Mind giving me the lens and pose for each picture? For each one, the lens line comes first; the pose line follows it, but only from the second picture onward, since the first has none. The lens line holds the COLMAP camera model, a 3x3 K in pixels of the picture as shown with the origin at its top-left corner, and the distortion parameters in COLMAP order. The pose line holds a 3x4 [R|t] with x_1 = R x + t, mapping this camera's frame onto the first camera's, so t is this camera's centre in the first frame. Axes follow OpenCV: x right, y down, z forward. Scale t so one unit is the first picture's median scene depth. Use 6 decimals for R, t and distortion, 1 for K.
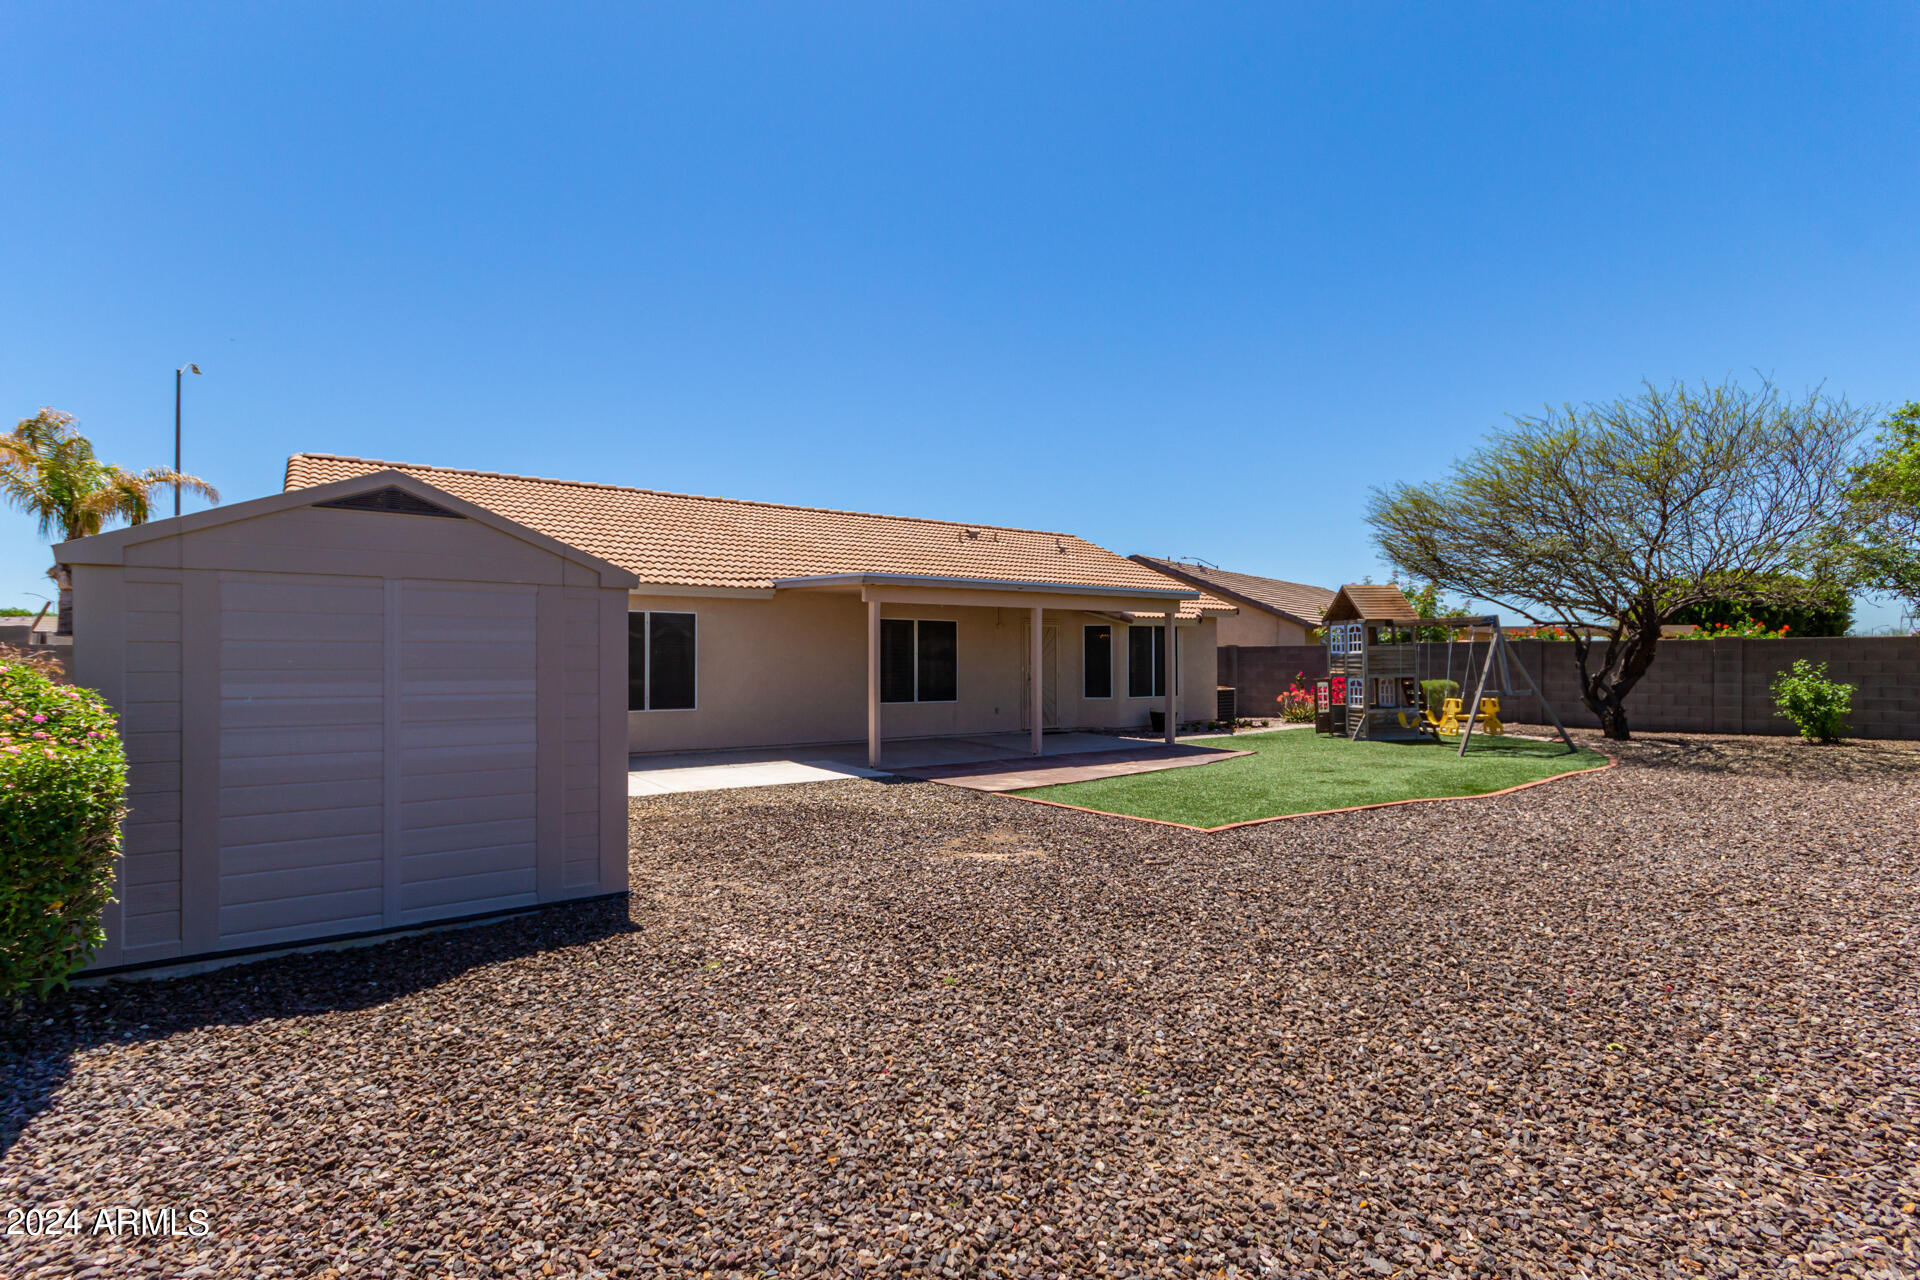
lens RADIAL K [[879.2, 0, 962.9], [0, 879.2, 652.7], [0, 0, 1]] dist [0.004187, -0.000096]
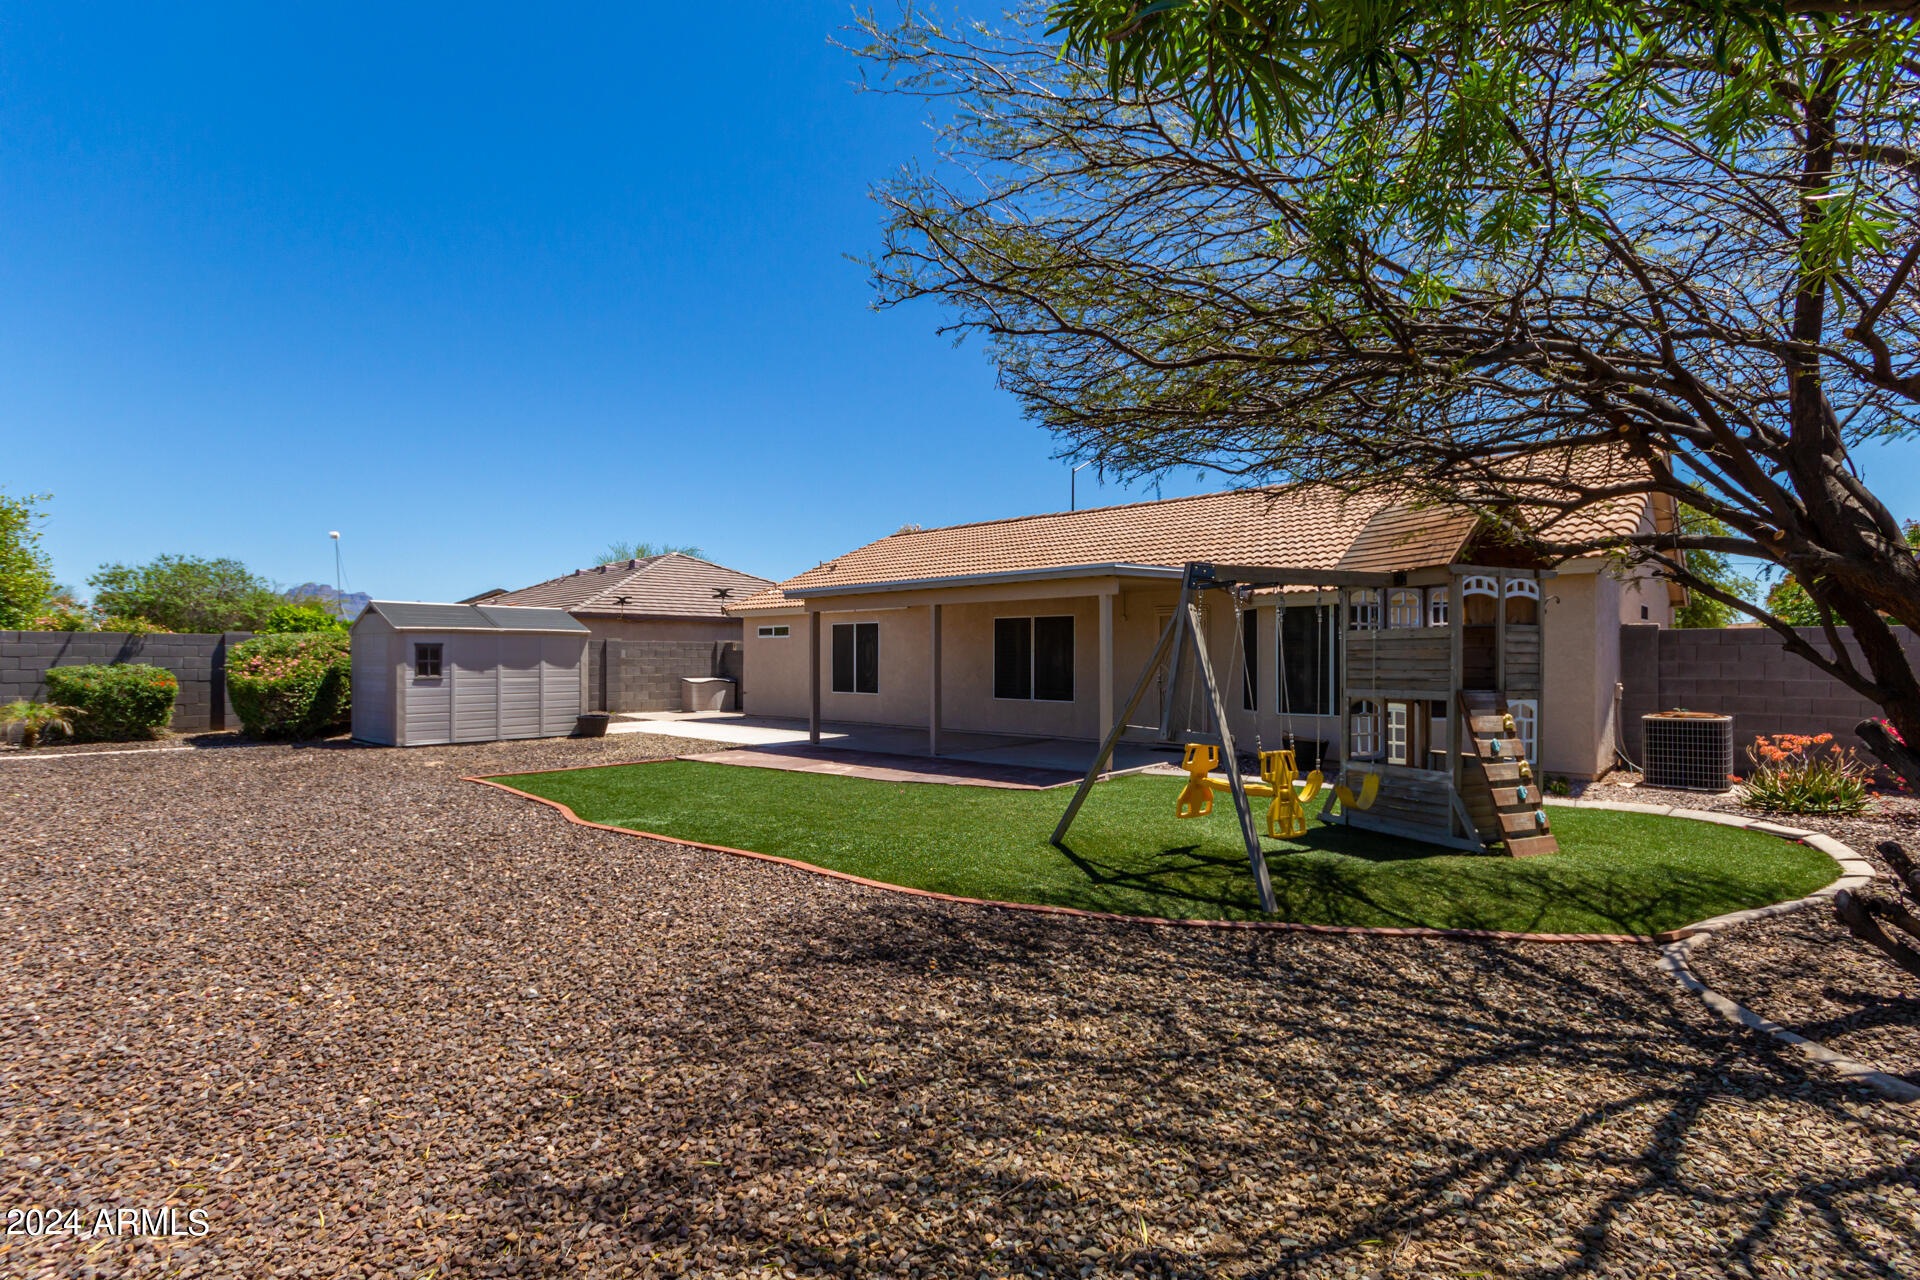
lens RADIAL K [[879.2, 0, 965.3], [0, 879.2, 647.7], [0, 0, 1]] dist [0.004187, -0.000096]
pose [[0.253289, -0.009418, -0.967345, 0.861288], [0.009777, 0.999926, -0.007175, 0.004082], [0.967341, -0.007641, 0.253363, 0.658264]]
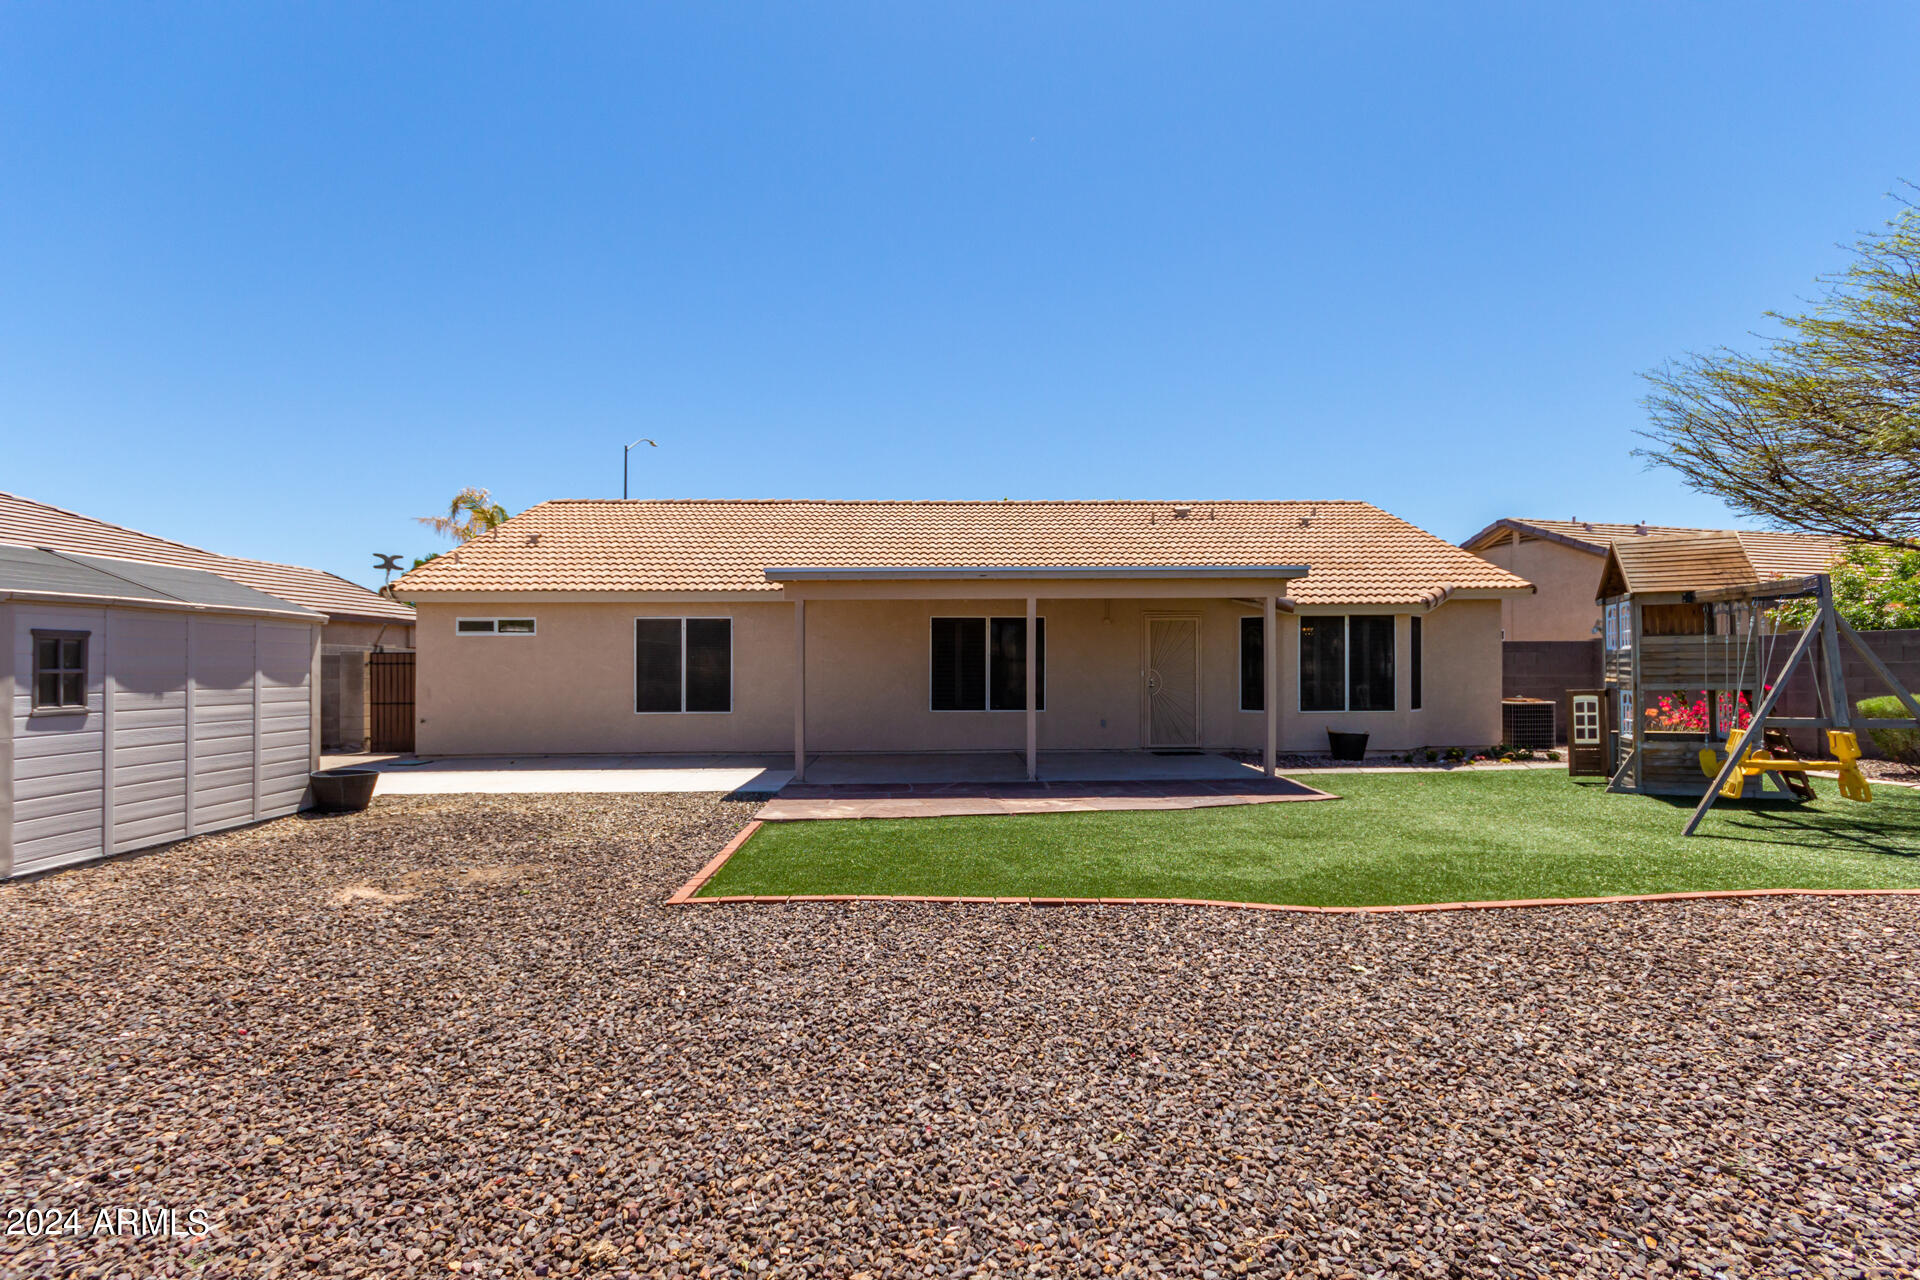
lens RADIAL K [[879.2, 0, 957.8], [0, 879.2, 647.4], [0, 0, 1]] dist [0.004187, -0.000096]
pose [[0.841097, -0.013600, -0.540713, 0.391972], [0.008852, 0.999896, -0.011379, 0.002676], [0.540811, 0.004784, 0.841130, 0.240472]]
